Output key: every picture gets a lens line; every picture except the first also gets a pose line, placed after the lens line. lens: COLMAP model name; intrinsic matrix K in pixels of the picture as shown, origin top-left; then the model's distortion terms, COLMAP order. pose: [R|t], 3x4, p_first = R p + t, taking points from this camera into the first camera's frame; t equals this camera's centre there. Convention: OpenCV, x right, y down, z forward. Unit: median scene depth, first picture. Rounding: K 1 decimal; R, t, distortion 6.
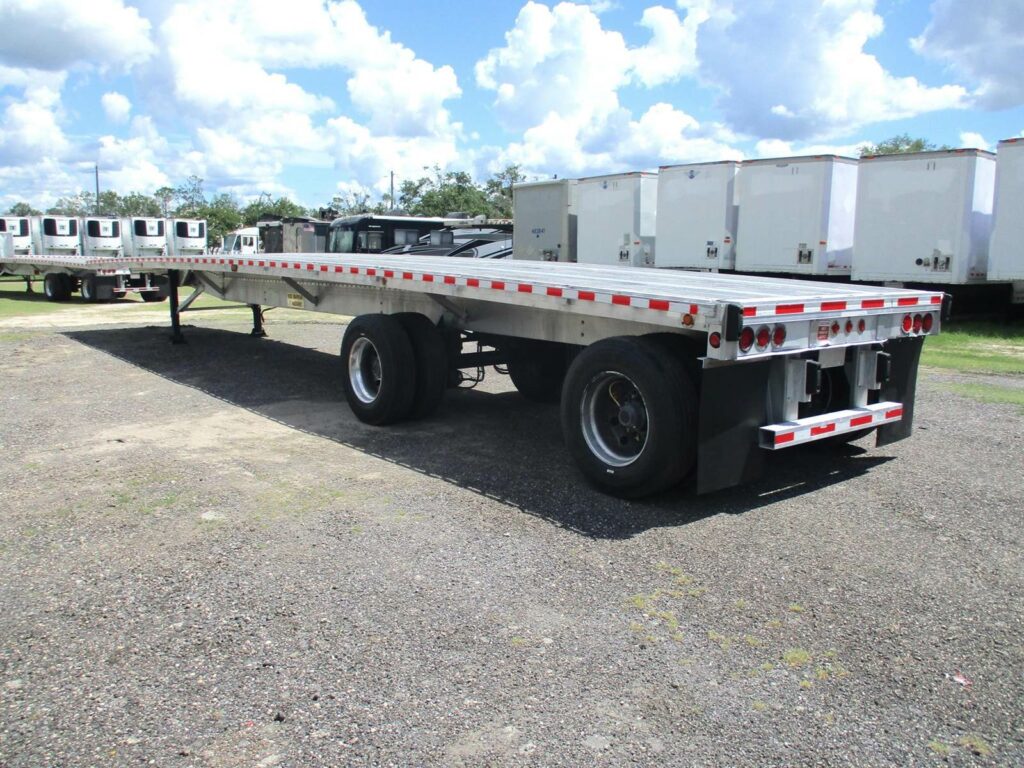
lens RADIAL K [[872.4, 0, 512.0], [0, 872.4, 384.0], [0, 0, 1]] dist [-0.050267, 0.013604]
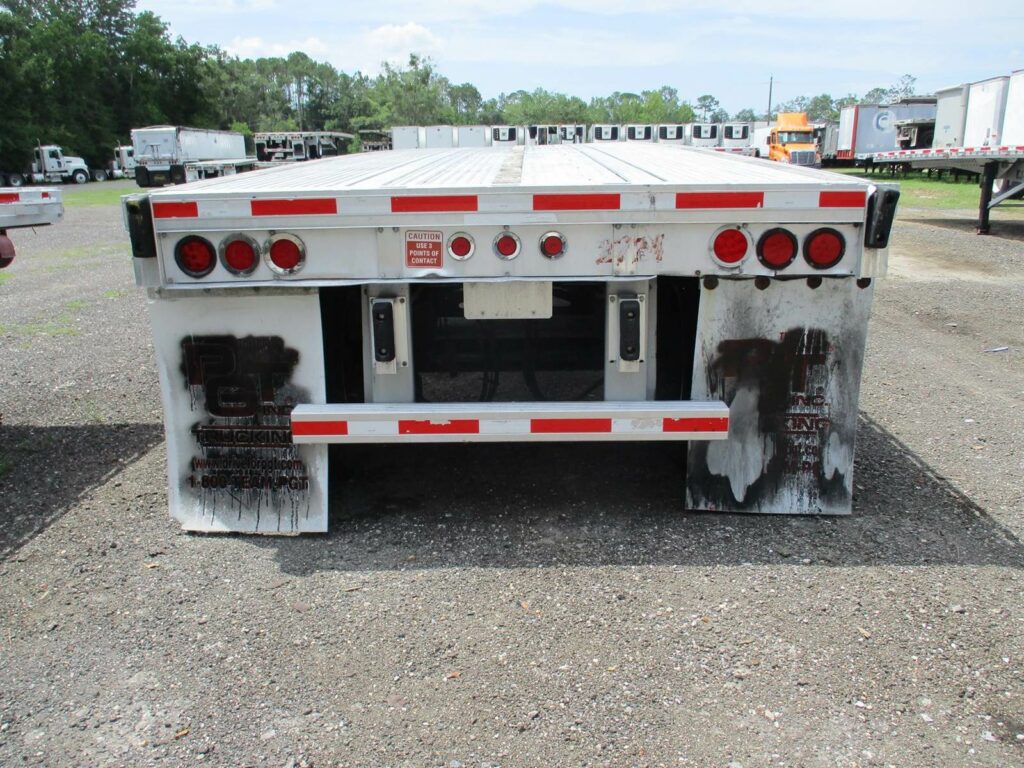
lens RADIAL K [[872.4, 0, 512.0], [0, 872.4, 384.0], [0, 0, 1]] dist [-0.050267, 0.013604]
pose [[0.769197, 0.147009, -0.621872, 0.662600], [-0.077185, 0.987426, 0.137955, -0.050664], [0.634333, -0.058116, 0.770872, 0.532637]]
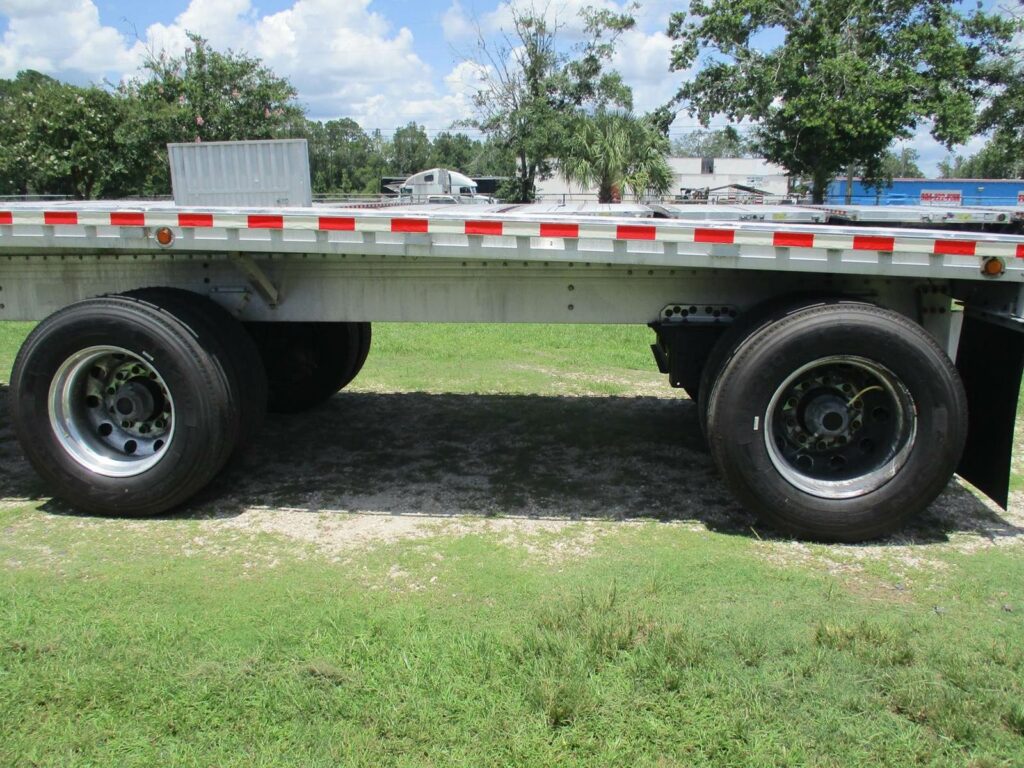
lens RADIAL K [[872.4, 0, 512.0], [0, 872.4, 384.0], [0, 0, 1]] dist [-0.050267, 0.013604]
pose [[0.704825, -0.147005, 0.693982, -0.437726], [0.117417, 0.988974, 0.090241, -0.070147], [-0.699596, 0.017881, 0.714315, 0.636655]]
